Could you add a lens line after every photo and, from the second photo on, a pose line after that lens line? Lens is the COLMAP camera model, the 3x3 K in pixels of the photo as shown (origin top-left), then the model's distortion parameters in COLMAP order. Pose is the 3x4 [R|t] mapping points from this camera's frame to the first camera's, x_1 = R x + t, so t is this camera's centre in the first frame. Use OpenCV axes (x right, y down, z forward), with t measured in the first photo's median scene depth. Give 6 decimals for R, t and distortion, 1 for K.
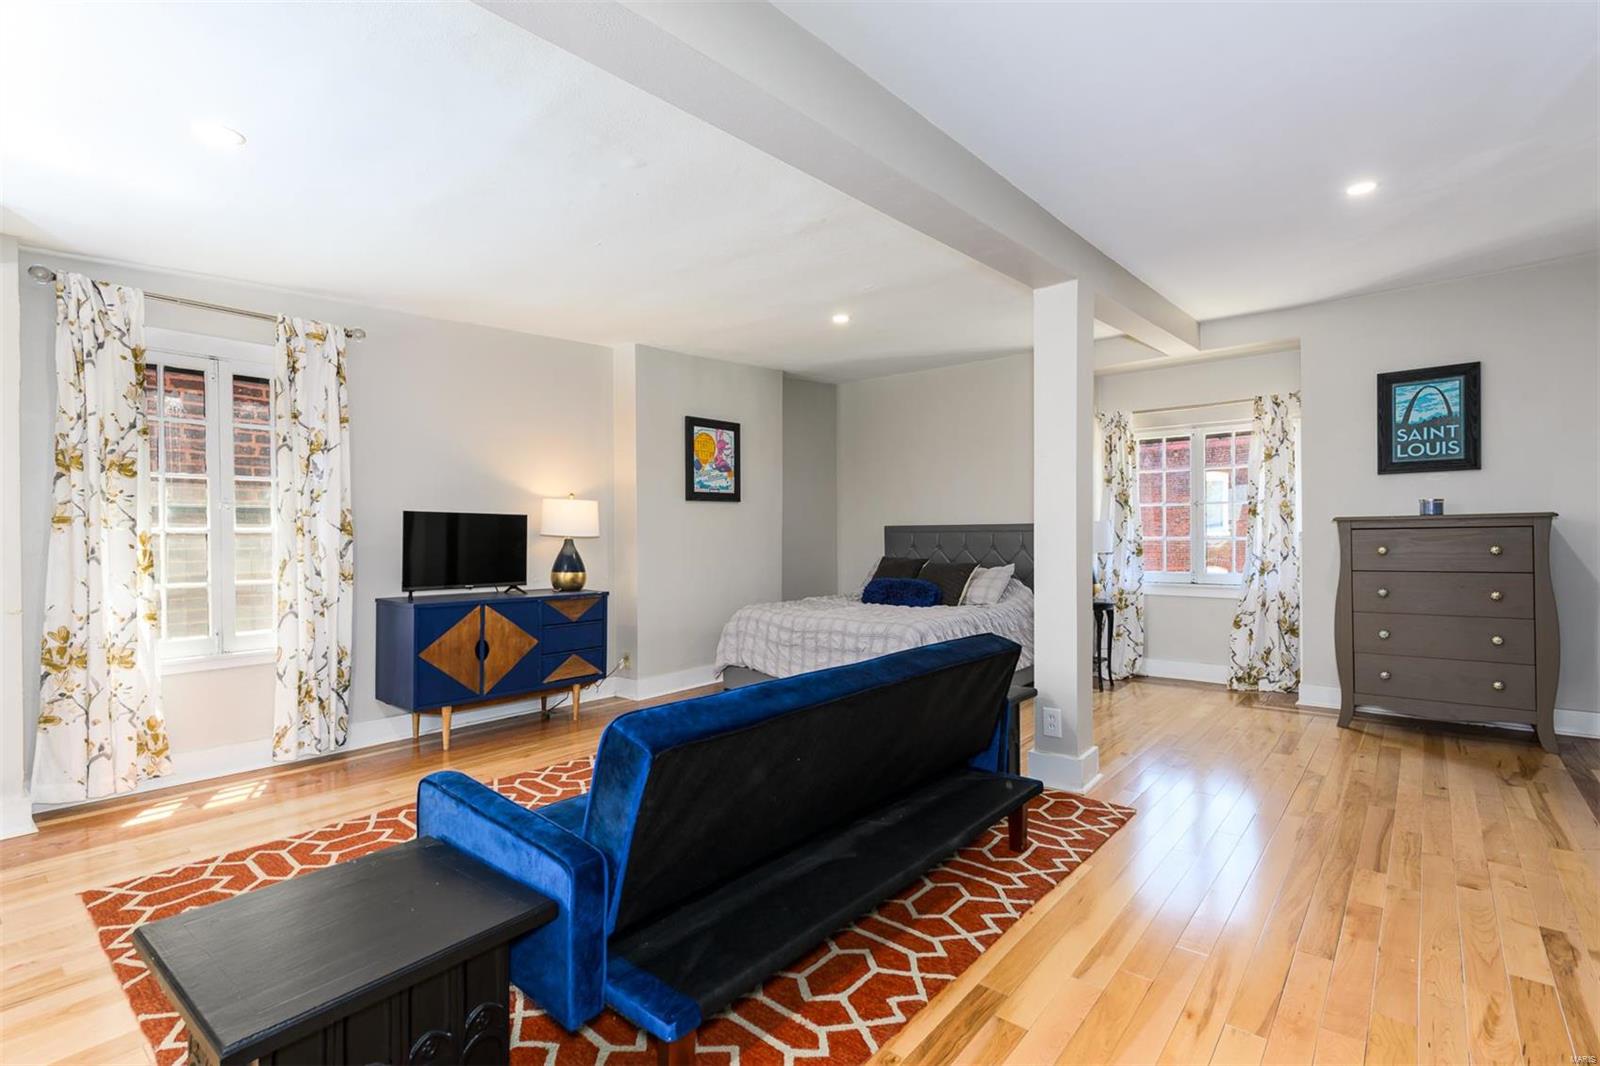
lens RADIAL K [[749.8, 0, 796.4], [0, 749.8, 533.5], [0, 0, 1]] dist [0.001765, 0.000029]
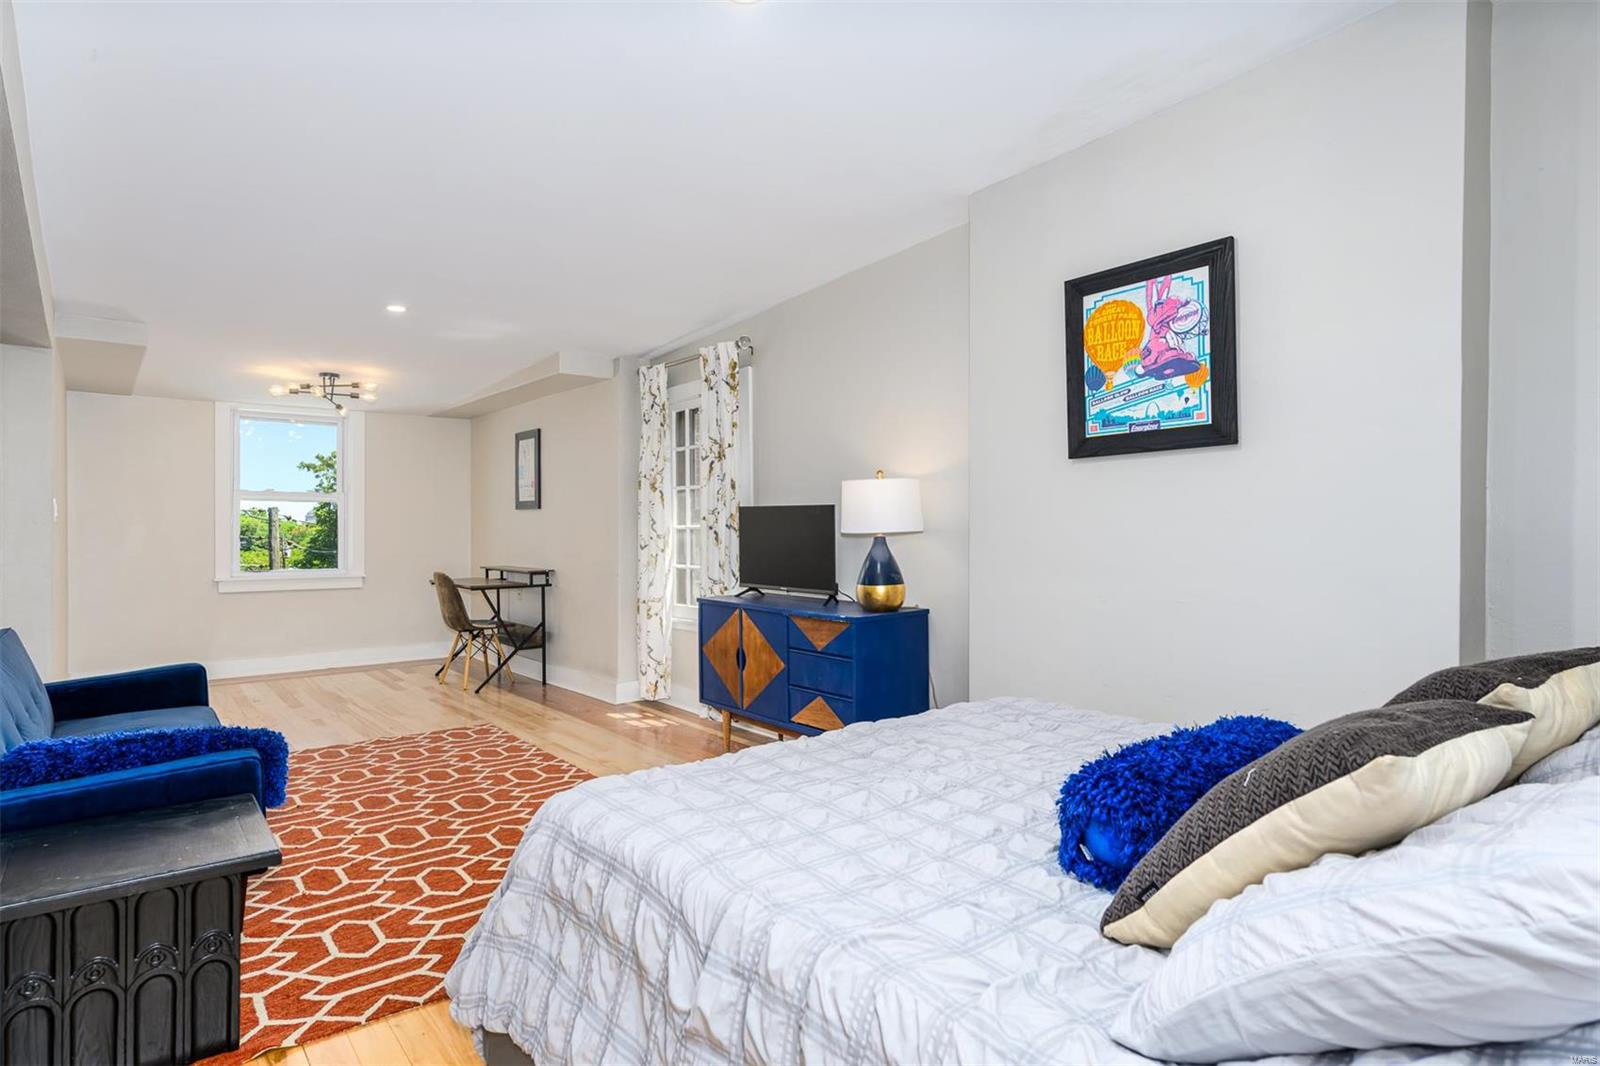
lens RADIAL K [[857.3, 0, 798.1], [0, 857.3, 532.4], [0, 0, 1]] dist [-0.002090, -0.000147]
pose [[-0.195935, 0.002991, -0.980612, 0.407994], [0.001577, 0.999995, 0.002735, 0.001084], [0.980616, -0.001011, -0.195939, 0.905915]]
